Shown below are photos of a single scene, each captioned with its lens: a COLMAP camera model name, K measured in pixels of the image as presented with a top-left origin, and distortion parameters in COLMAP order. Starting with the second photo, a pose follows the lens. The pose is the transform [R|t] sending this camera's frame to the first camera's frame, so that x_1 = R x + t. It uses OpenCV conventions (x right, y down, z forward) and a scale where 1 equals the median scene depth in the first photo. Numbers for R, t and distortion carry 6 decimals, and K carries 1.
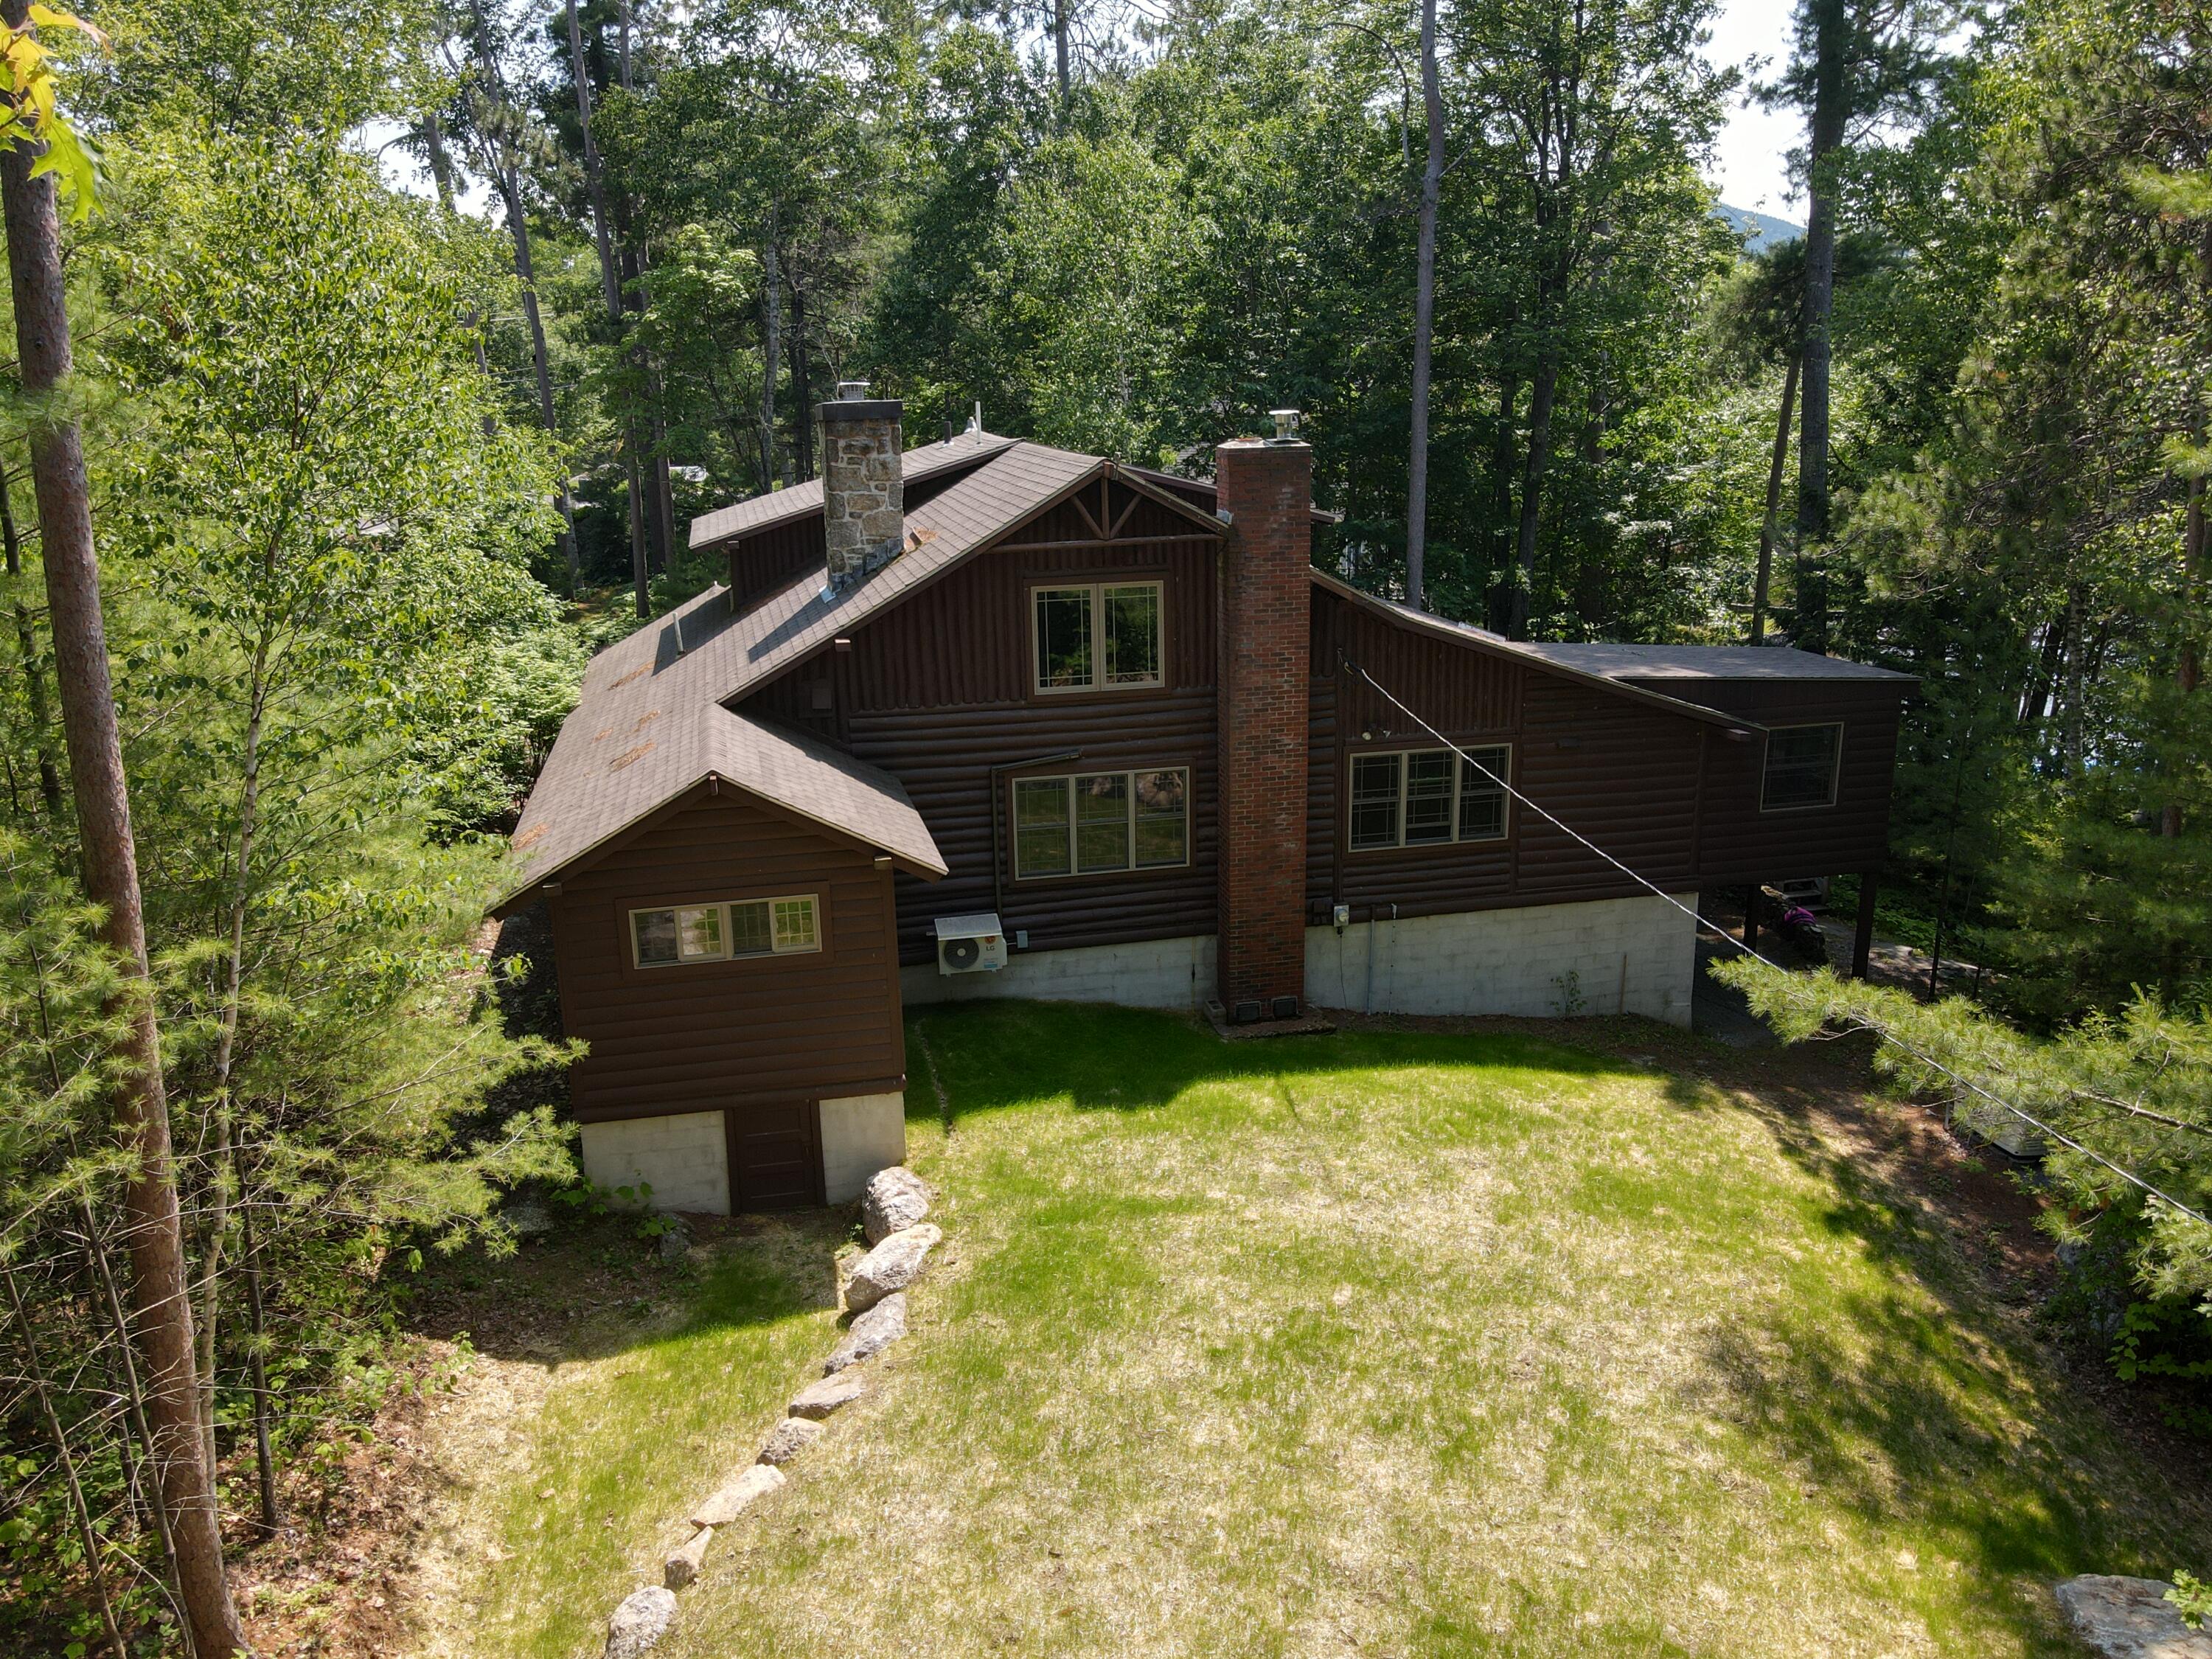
lens RADIAL K [[1626.8, 0, 1110.8], [0, 1626.8, 811.4], [0, 0, 1]] dist [-0.022010, 0.065905]
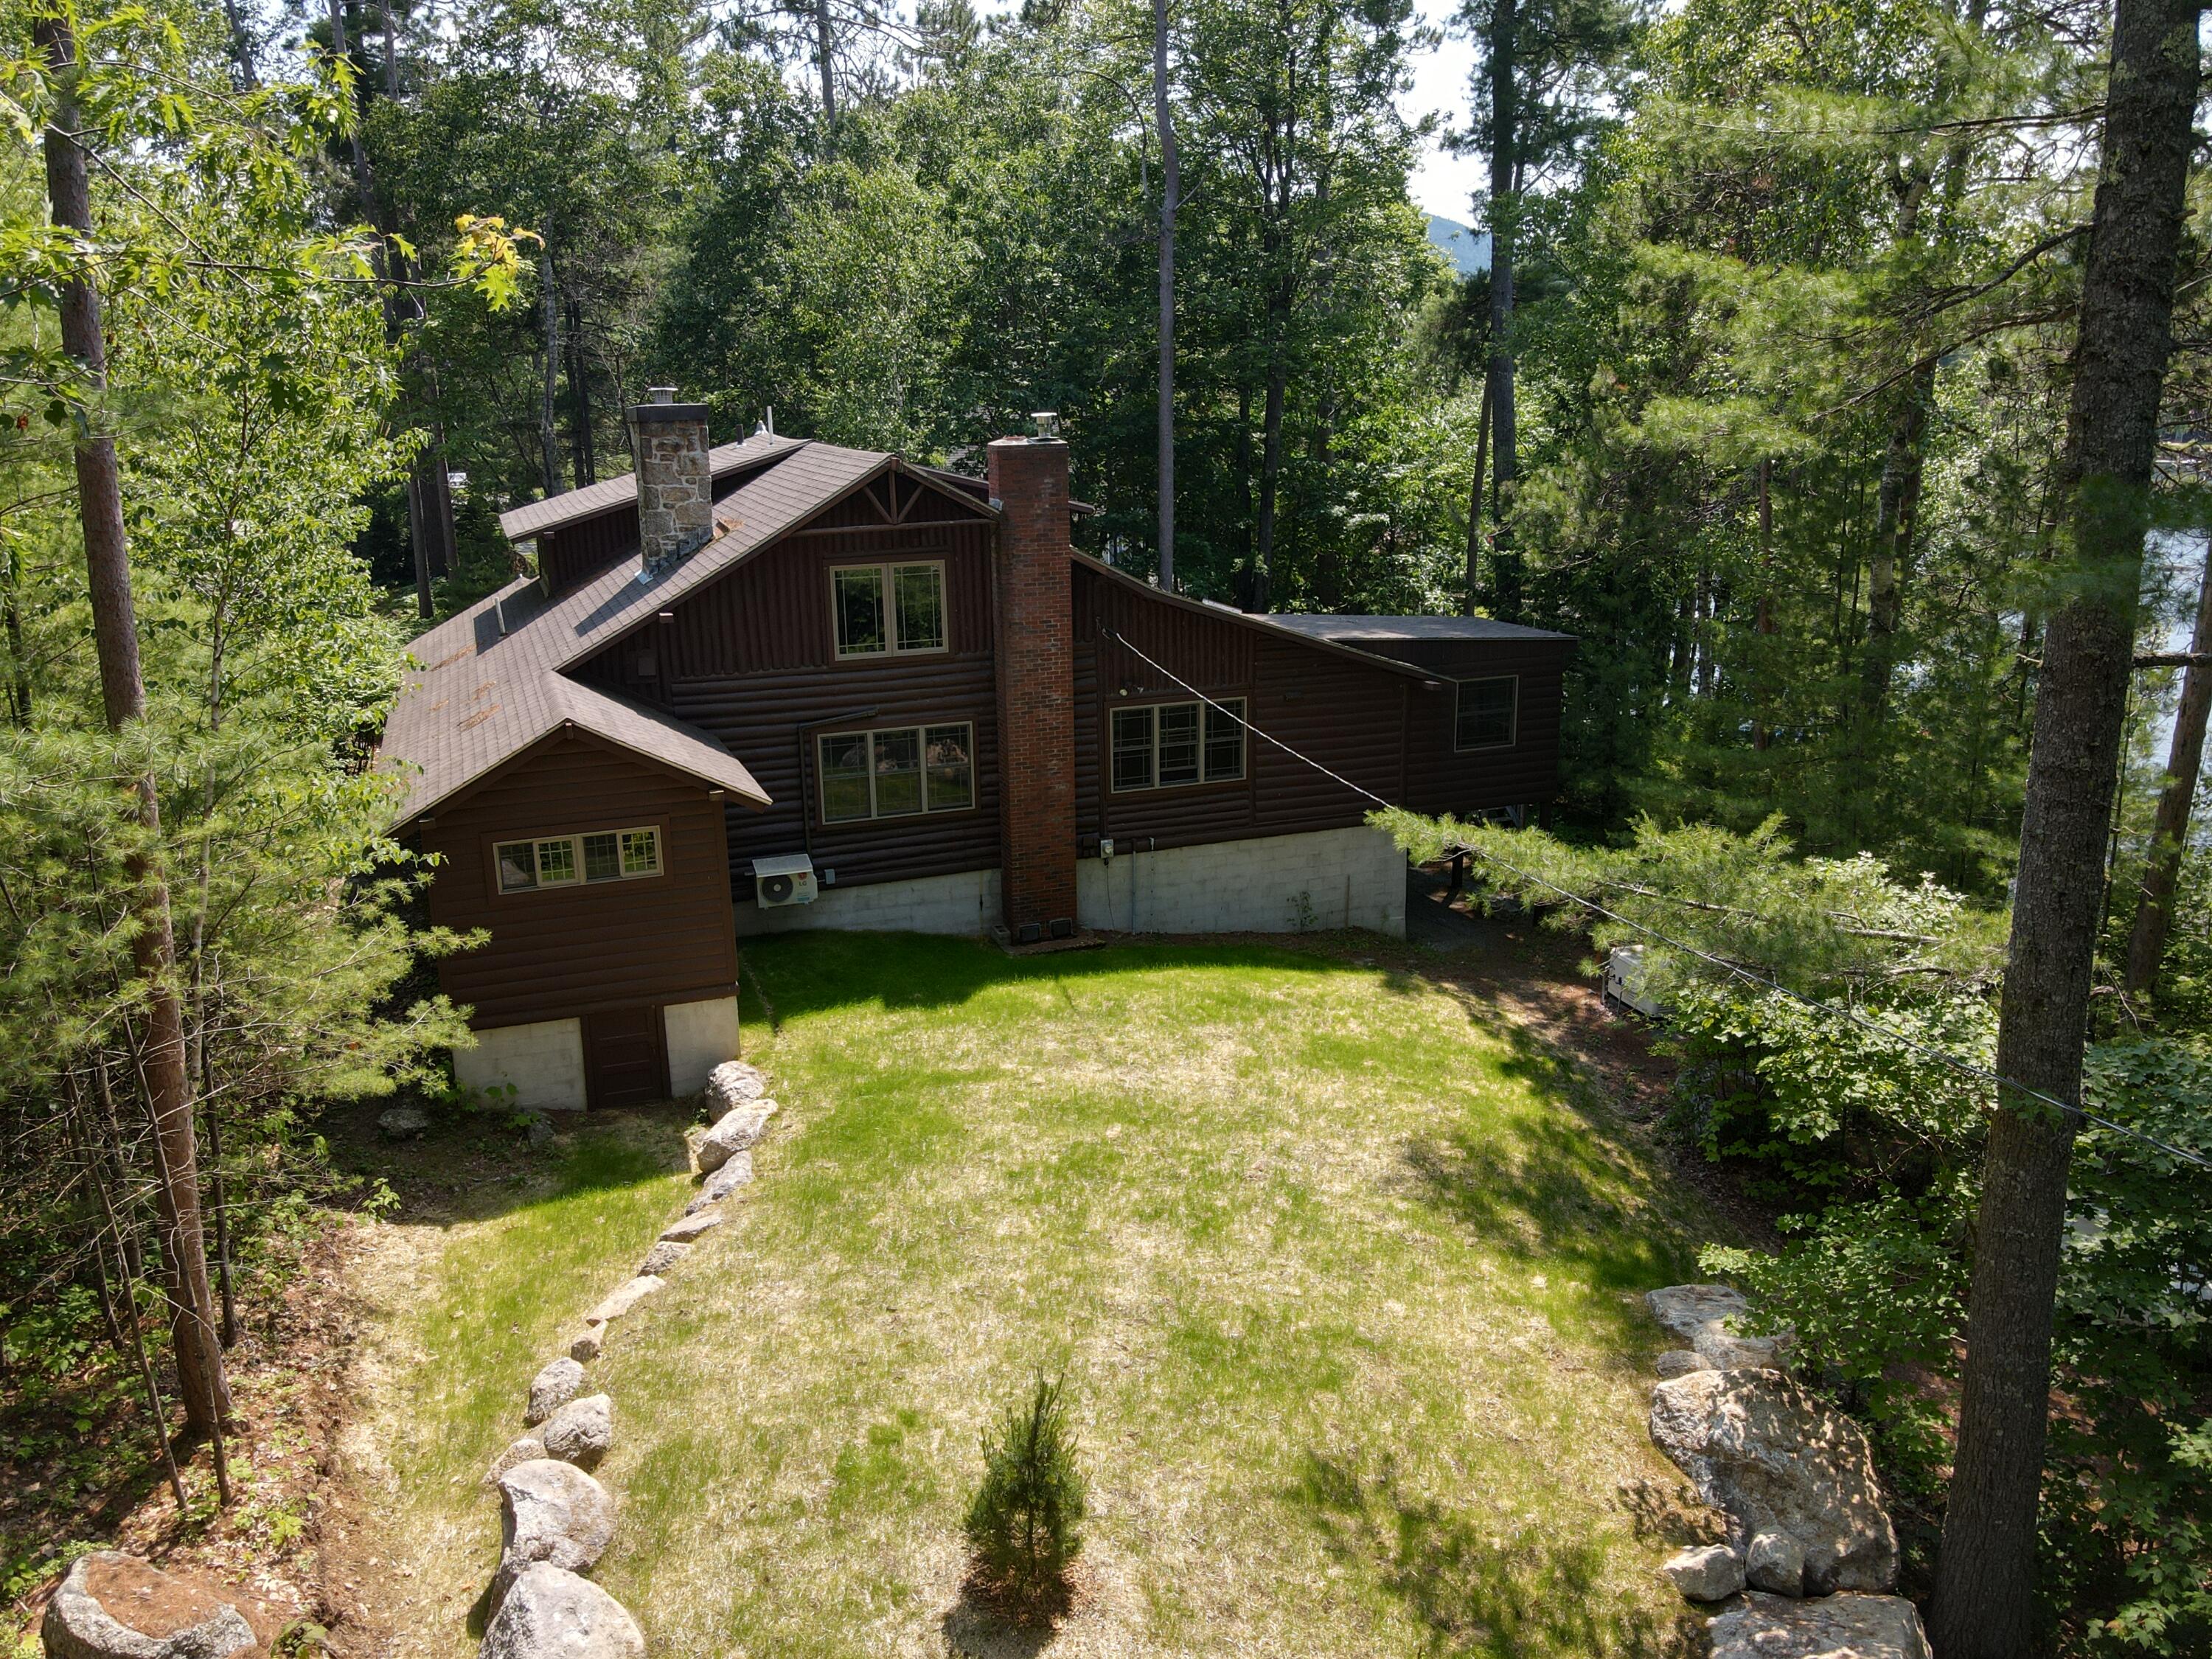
lens RADIAL K [[1626.8, 0, 1110.8], [0, 1626.8, 811.4], [0, 0, 1]] dist [-0.022010, 0.065905]
pose [[0.990067, -0.031909, 0.136928, -0.015683], [0.032601, 0.999464, -0.002812, 0.046490], [-0.136765, 0.007249, 0.990577, -0.170792]]
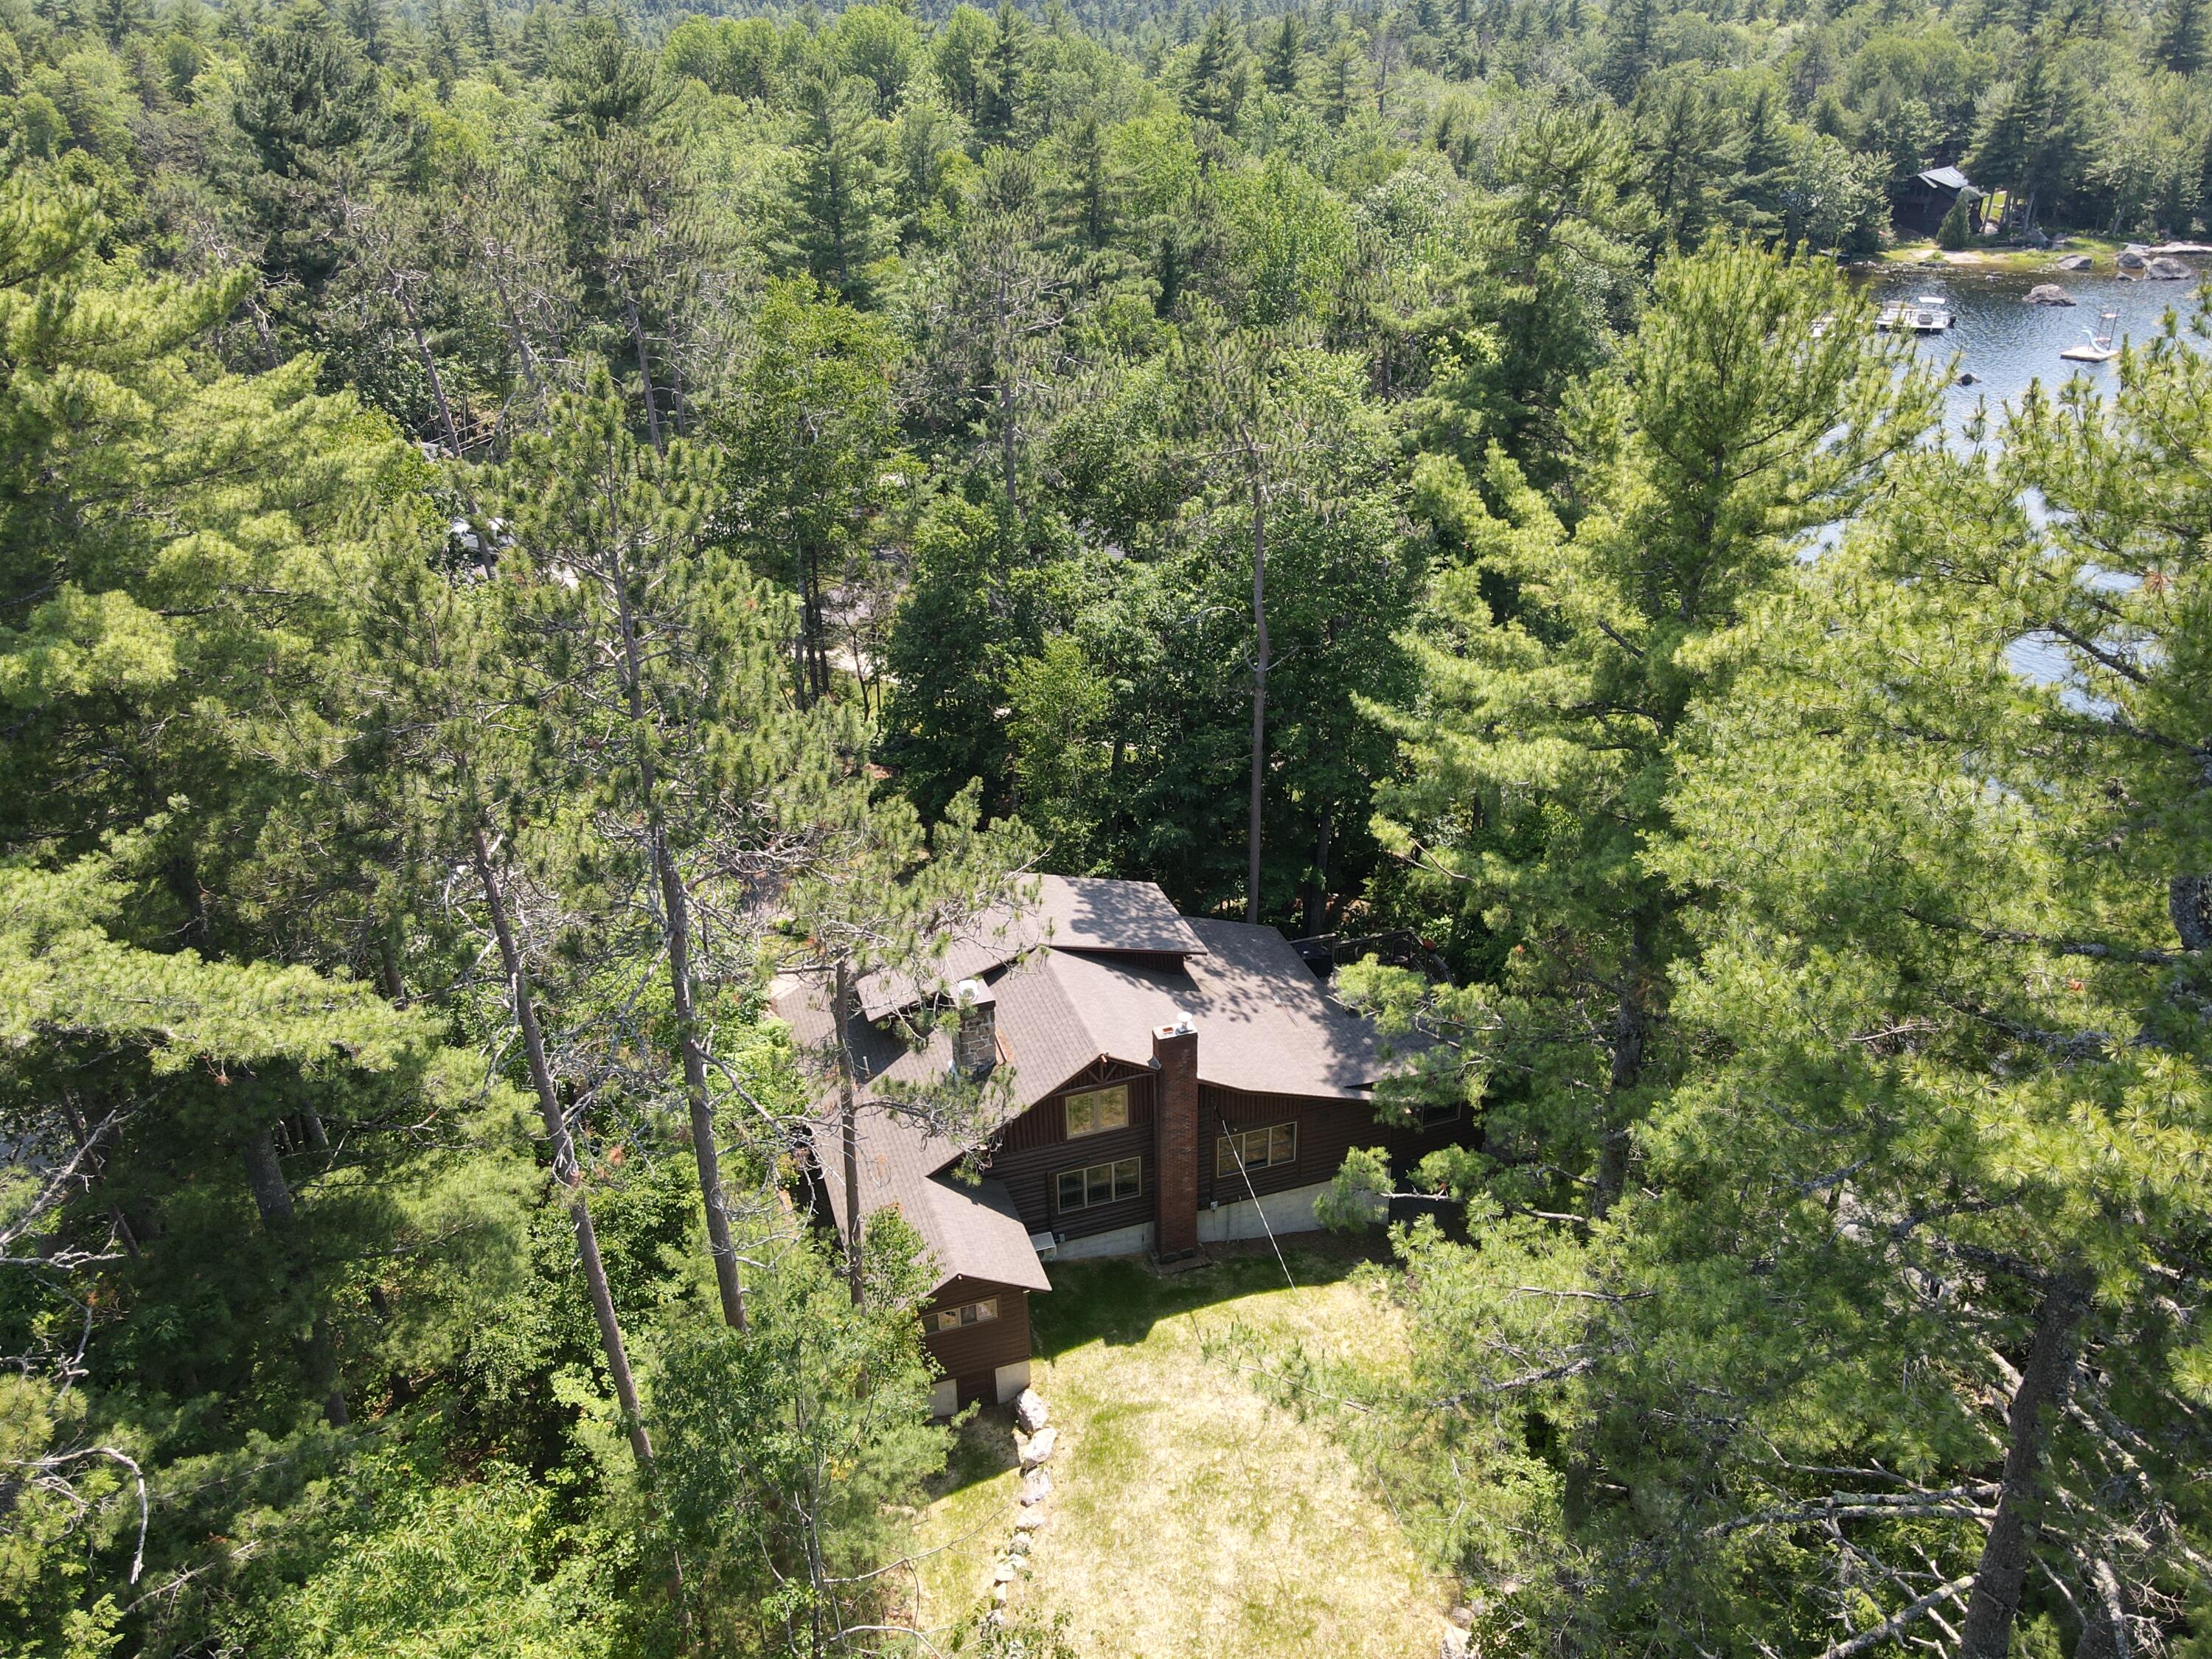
lens RADIAL K [[1626.8, 0, 1110.8], [0, 1626.8, 811.4], [0, 0, 1]] dist [-0.022010, 0.065905]
pose [[0.996054, -0.040803, 0.078819, -0.145992], [0.023940, 0.978659, 0.204092, -0.956555], [-0.085464, -0.201400, 0.975774, -1.005320]]
